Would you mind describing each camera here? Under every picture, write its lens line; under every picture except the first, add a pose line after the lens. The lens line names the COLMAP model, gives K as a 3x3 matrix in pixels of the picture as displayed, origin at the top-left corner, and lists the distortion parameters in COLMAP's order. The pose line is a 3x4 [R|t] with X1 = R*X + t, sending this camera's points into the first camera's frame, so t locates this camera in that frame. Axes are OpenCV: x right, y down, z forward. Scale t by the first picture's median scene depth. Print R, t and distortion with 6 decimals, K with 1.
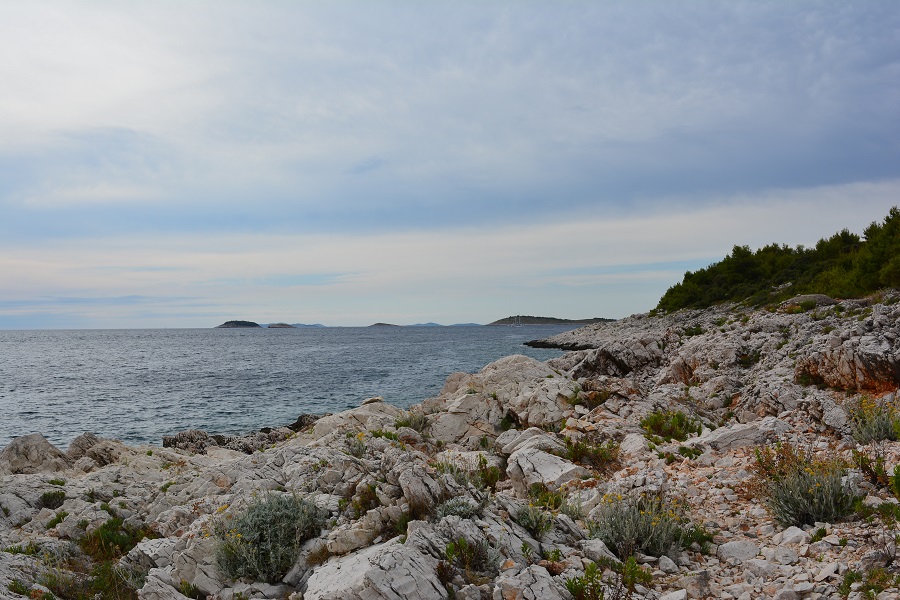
lens RADIAL K [[974.6, 0, 451.7], [0, 974.6, 301.1], [0, 0, 1]] dist [-0.019583, 0.000000]
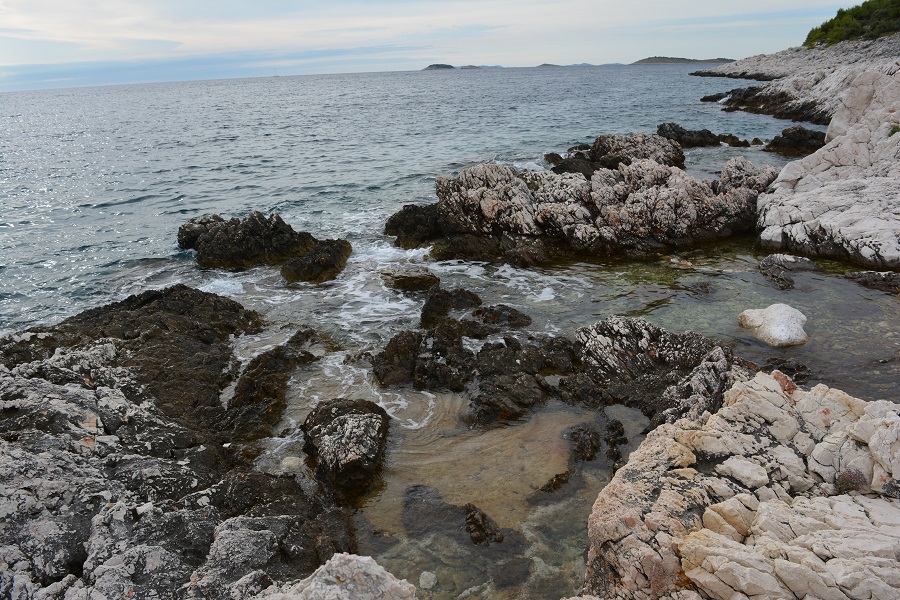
lens RADIAL K [[710.7, 0, 449.8], [0, 710.7, 297.1], [0, 0, 1]] dist [-0.084097, 0.001822]
pose [[0.979917, 0.040884, -0.195168, -0.061292], [0.026805, 0.942864, 0.332097, 0.020722], [0.197594, -0.330659, 0.922833, 0.178963]]
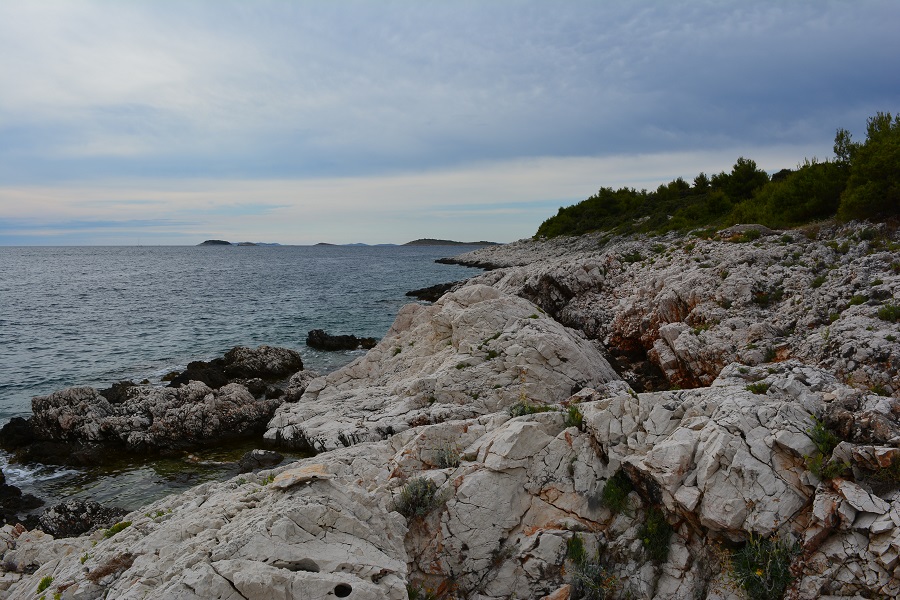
lens RADIAL K [[710.7, 0, 453.4], [0, 710.7, 301.5], [0, 0, 1]] dist [-0.084097, 0.001822]
pose [[0.993963, 0.005407, 0.109584, -0.009619], [-0.016680, 0.994622, 0.102219, 0.001784], [-0.108442, -0.103429, 0.988708, 0.132503]]
